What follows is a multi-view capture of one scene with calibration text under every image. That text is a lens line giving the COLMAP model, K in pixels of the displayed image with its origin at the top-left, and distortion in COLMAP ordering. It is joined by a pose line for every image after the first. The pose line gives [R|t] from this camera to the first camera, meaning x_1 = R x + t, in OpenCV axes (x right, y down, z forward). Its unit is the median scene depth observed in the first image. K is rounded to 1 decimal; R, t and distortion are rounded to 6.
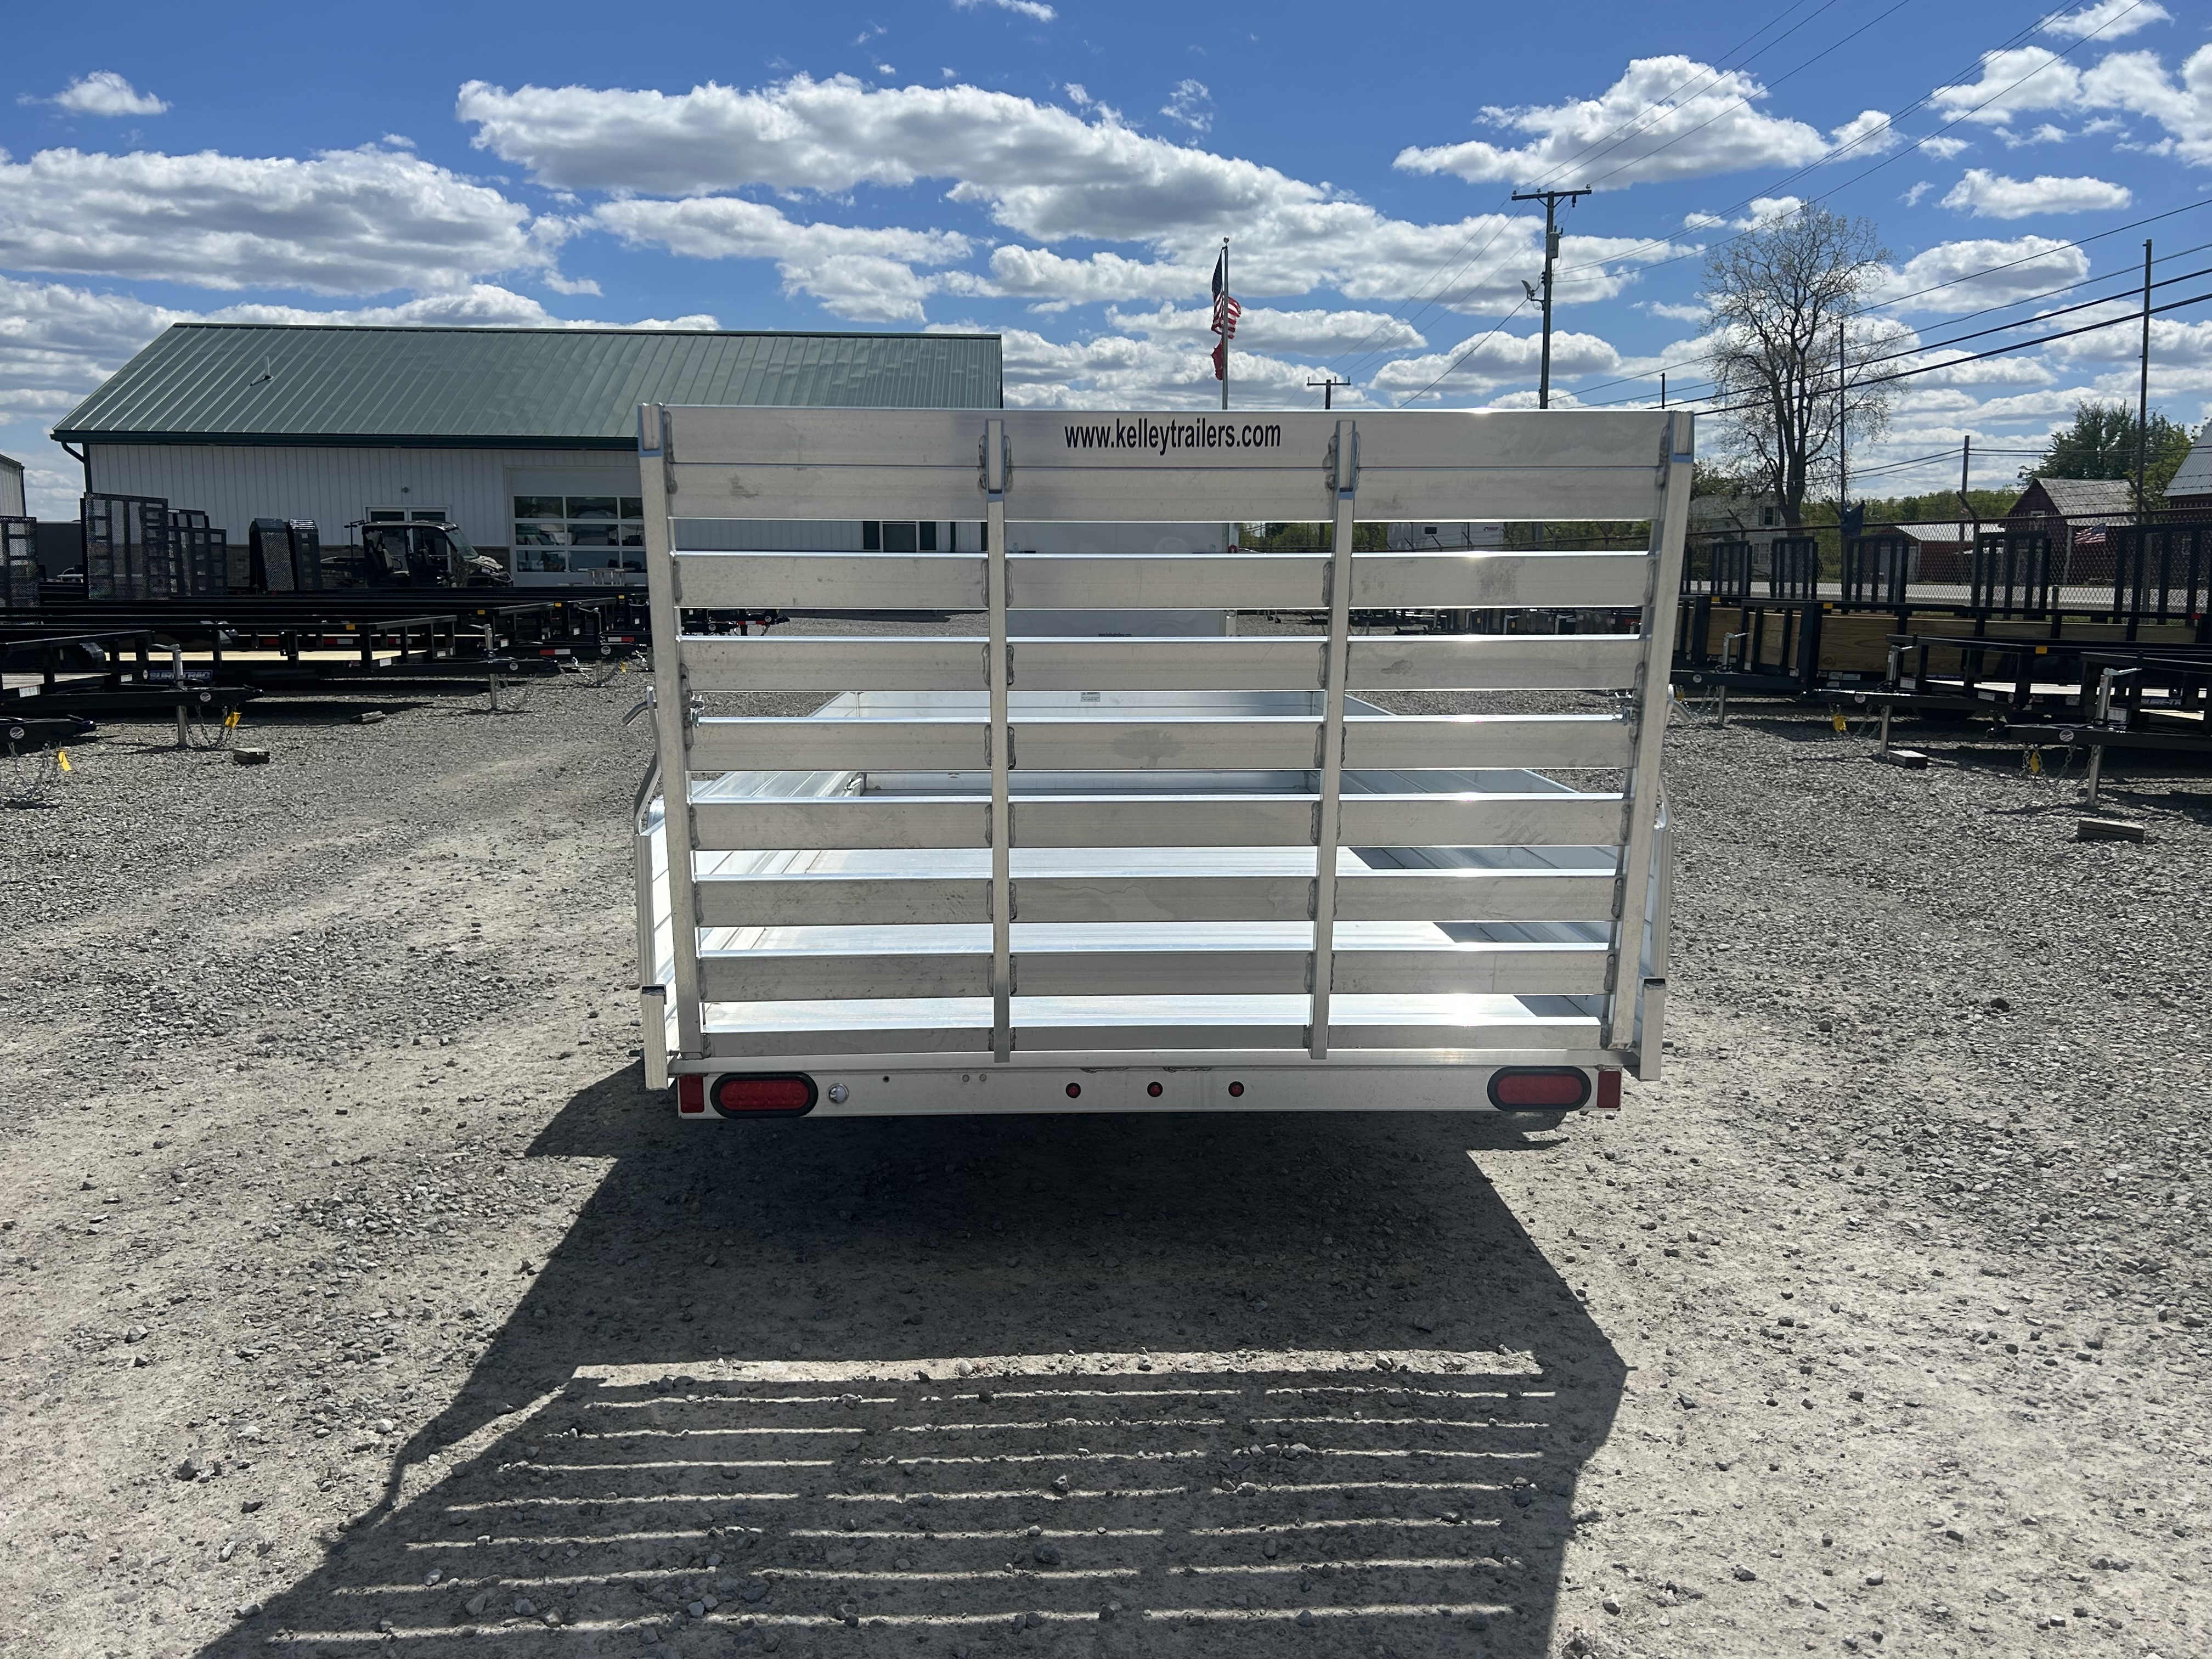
lens RADIAL K [[1734.4, 0, 1109.9], [0, 1734.4, 836.4], [0, 0, 1]] dist [0.056476, -0.062942]
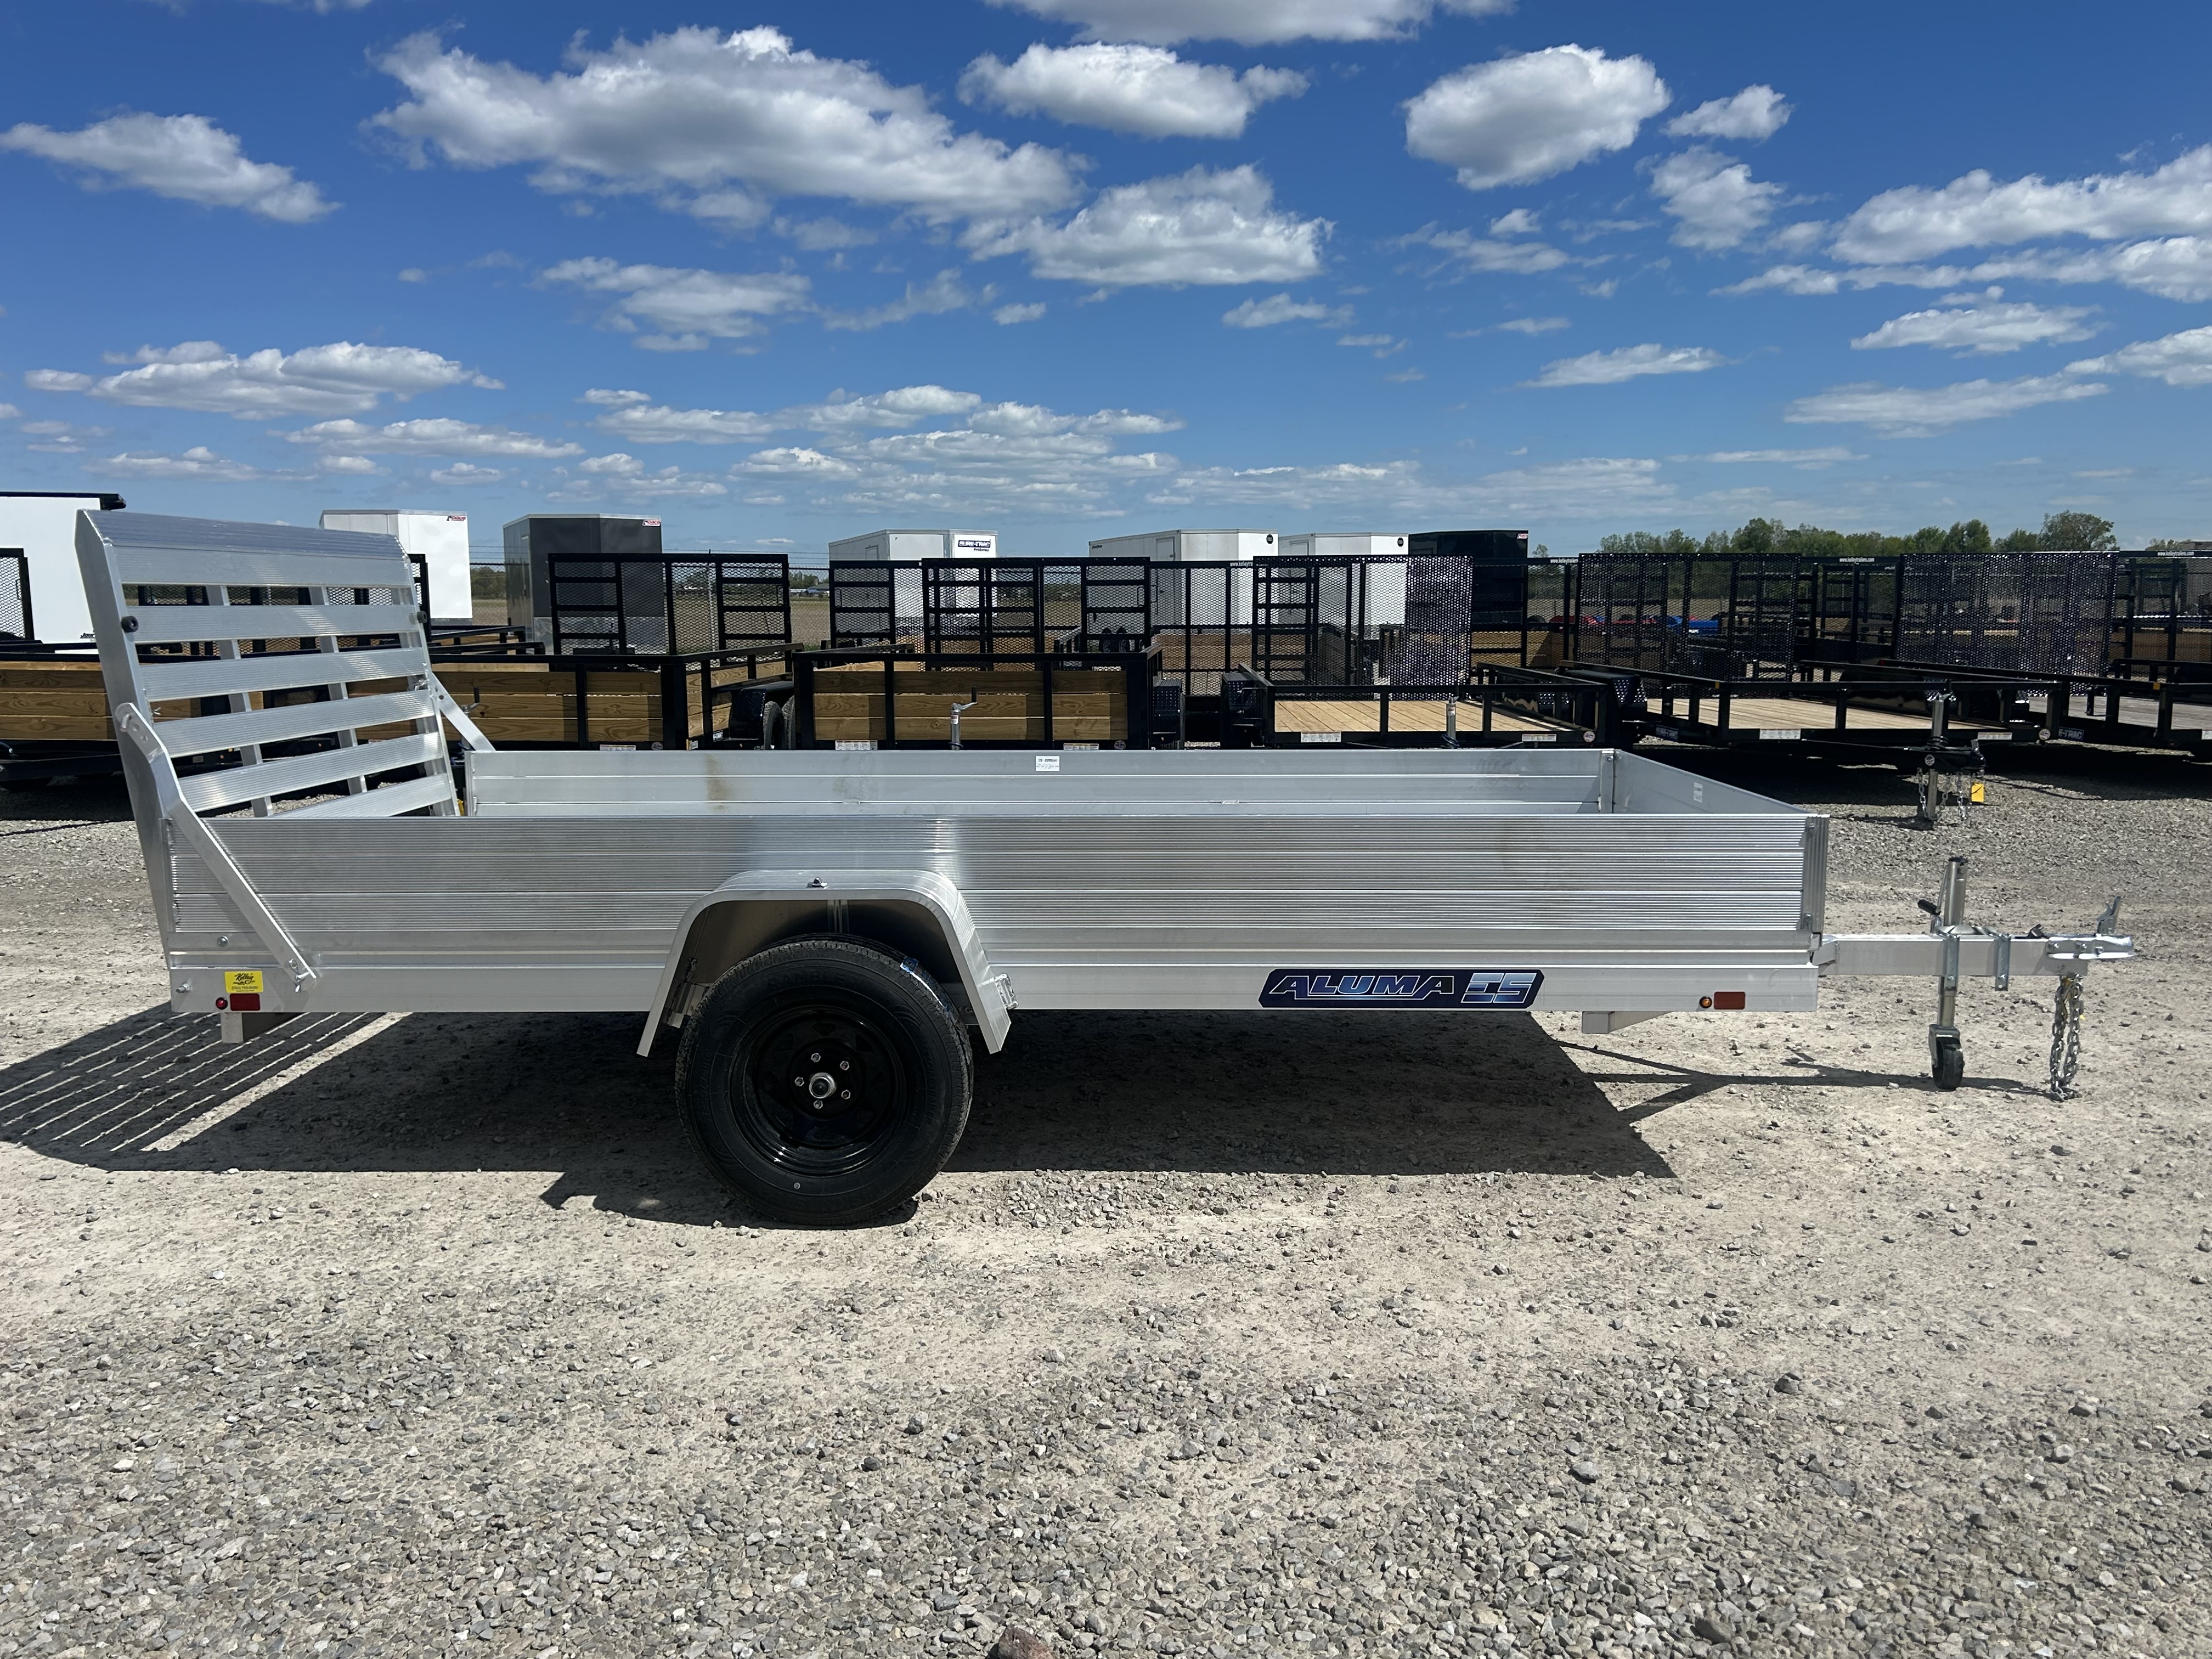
lens RADIAL K [[1764.8, 0, 1149.2], [0, 1764.8, 825.4], [0, 0, 1]] dist [0.058062, -0.060802]
pose [[-0.063155, 0.131095, -0.989356, 1.151785], [-0.149462, 0.978913, 0.139252, -0.215548], [0.986748, 0.156666, -0.042230, 1.285705]]
